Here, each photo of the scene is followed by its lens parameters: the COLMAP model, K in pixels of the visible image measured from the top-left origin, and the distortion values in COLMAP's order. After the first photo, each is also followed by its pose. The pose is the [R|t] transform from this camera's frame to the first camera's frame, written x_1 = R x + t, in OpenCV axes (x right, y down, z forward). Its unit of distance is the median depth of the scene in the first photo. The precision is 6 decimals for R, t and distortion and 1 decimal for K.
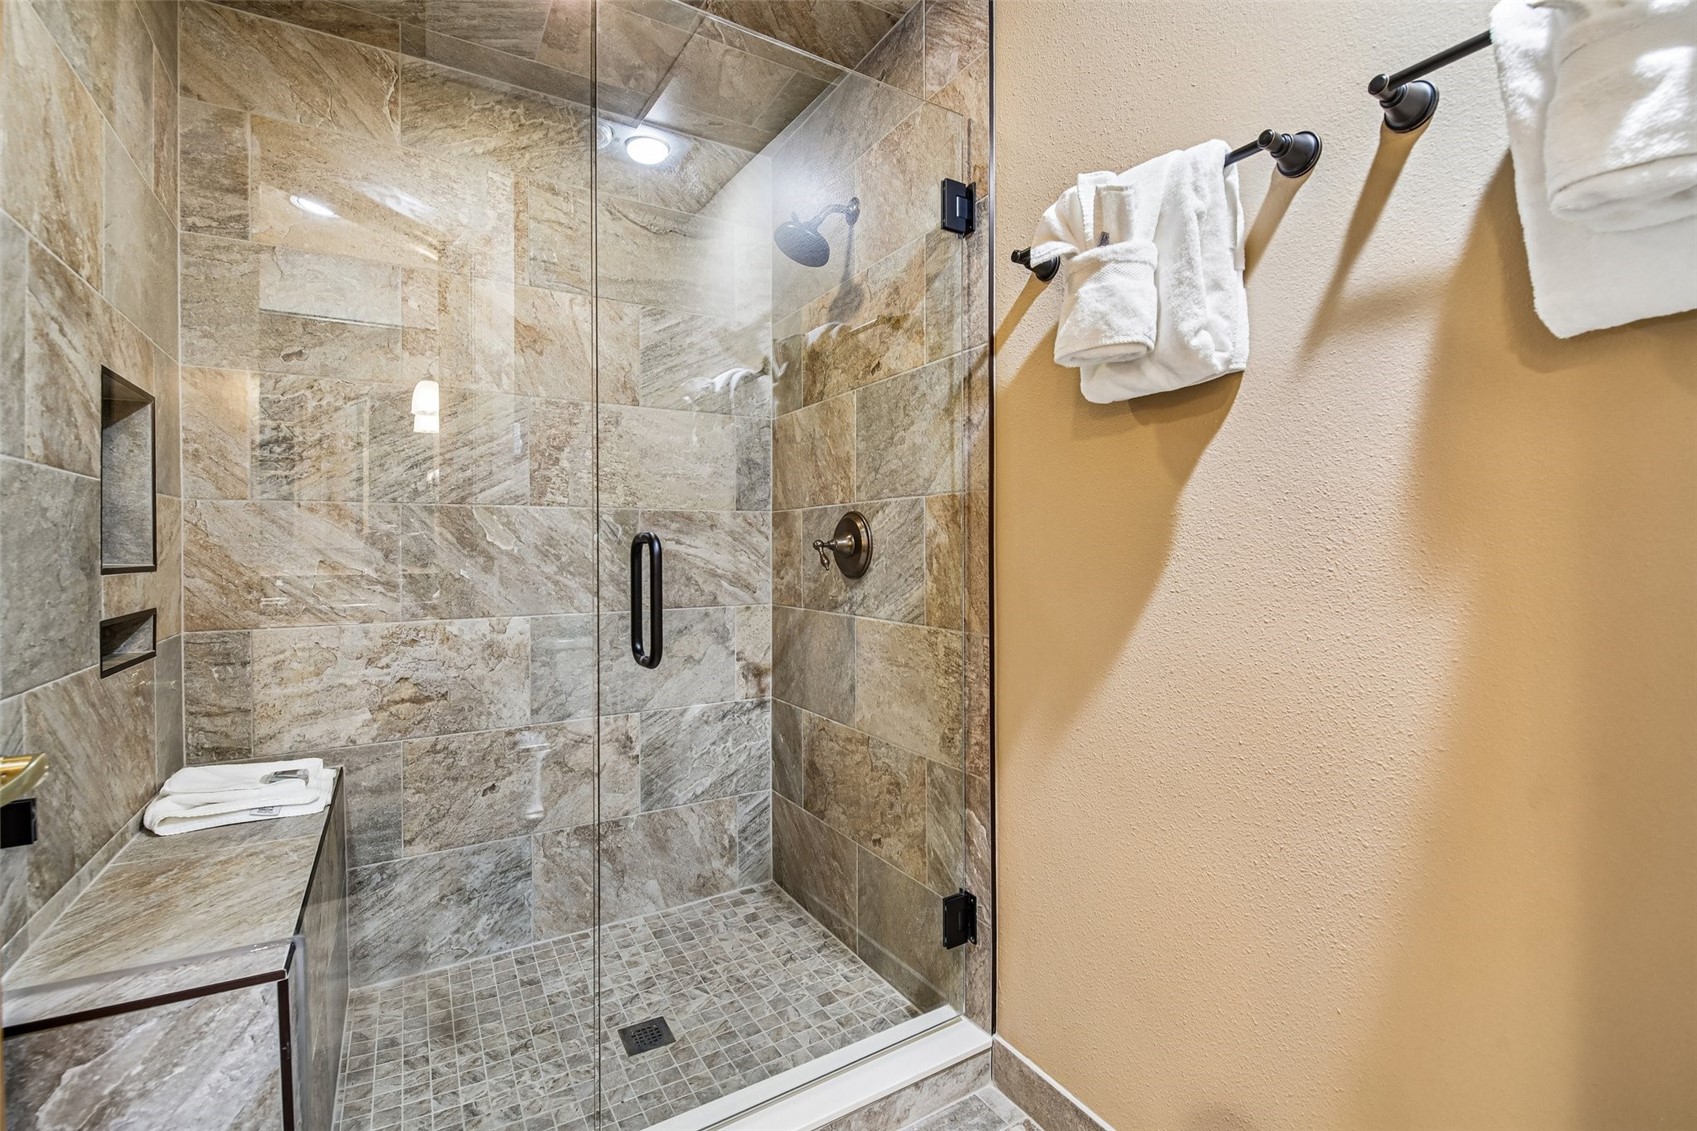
lens RADIAL K [[734.7, 0, 844.3], [0, 734.7, 557.6], [0, 0, 1]] dist [0.004020, -0.006758]
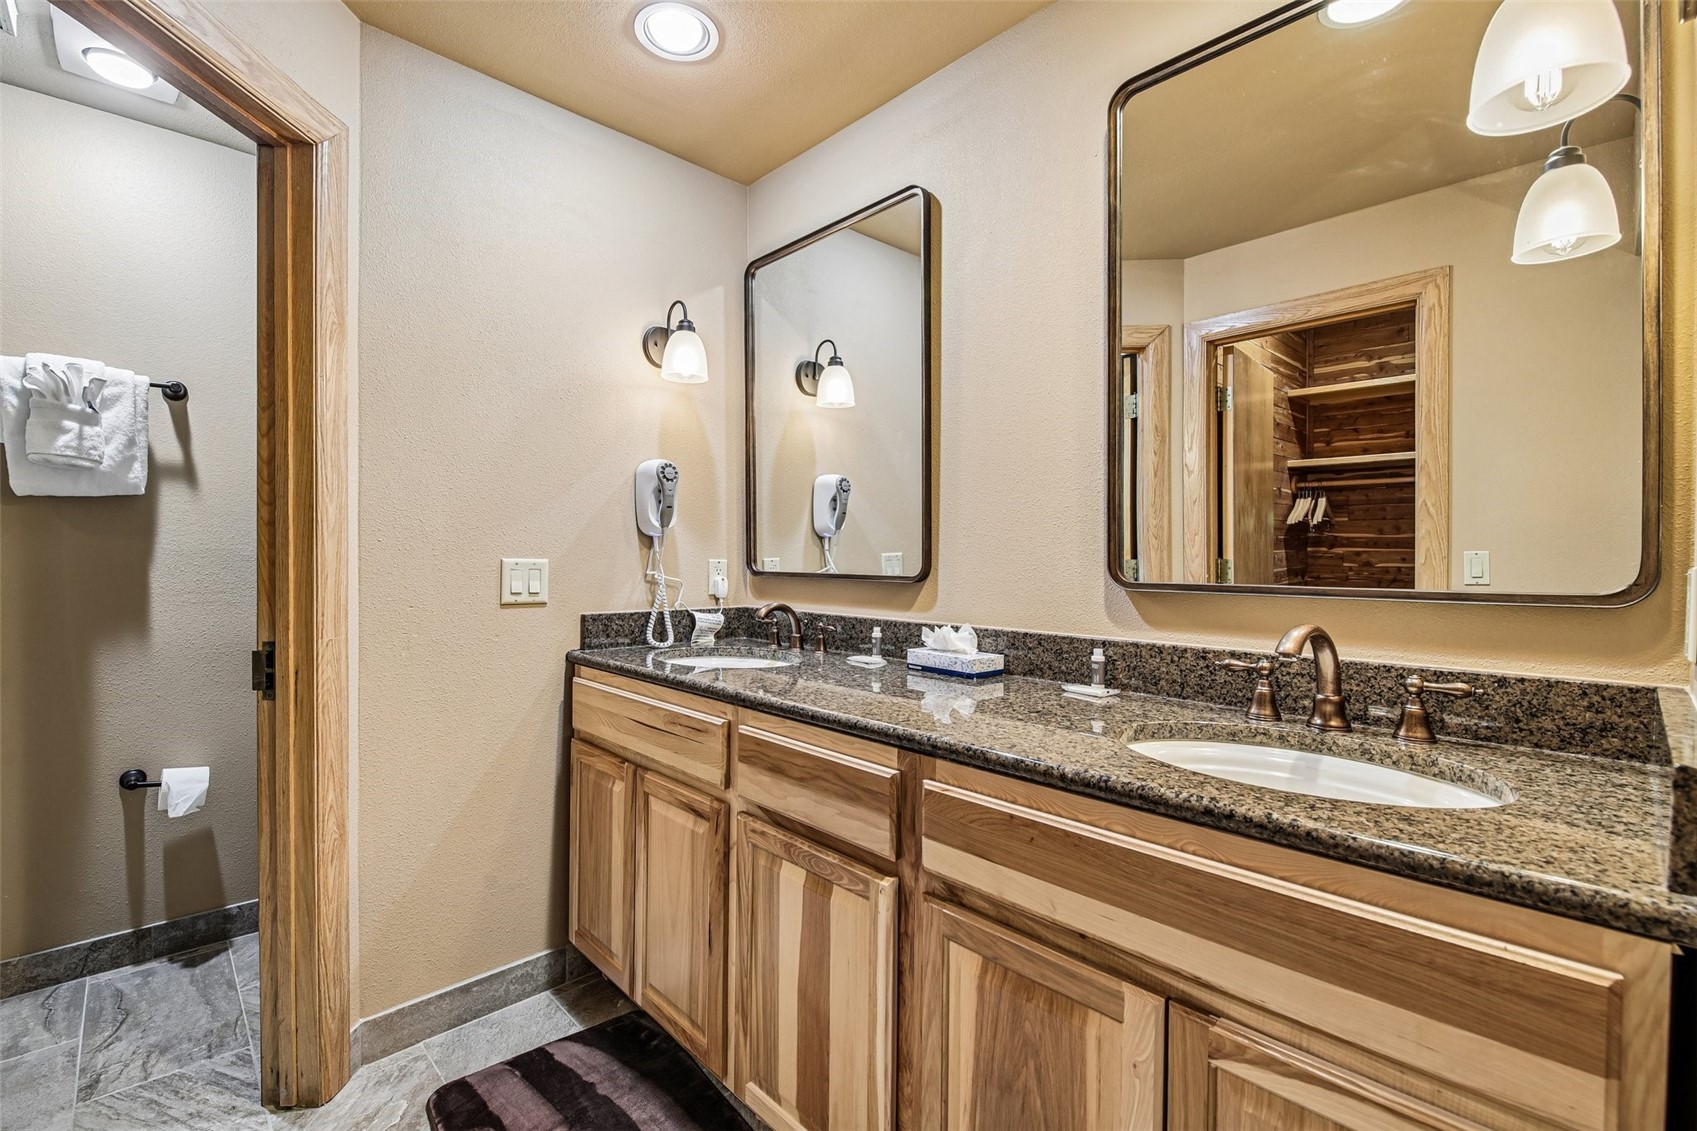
lens RADIAL K [[734.7, 0, 845.7], [0, 734.7, 554.6], [0, 0, 1]] dist [0.004020, -0.006758]
pose [[-0.218155, 0.002657, 0.975911, -2.637951], [0.004013, 0.999990, -0.001825, -0.105376], [-0.975906, 0.003518, -0.218163, -1.549392]]
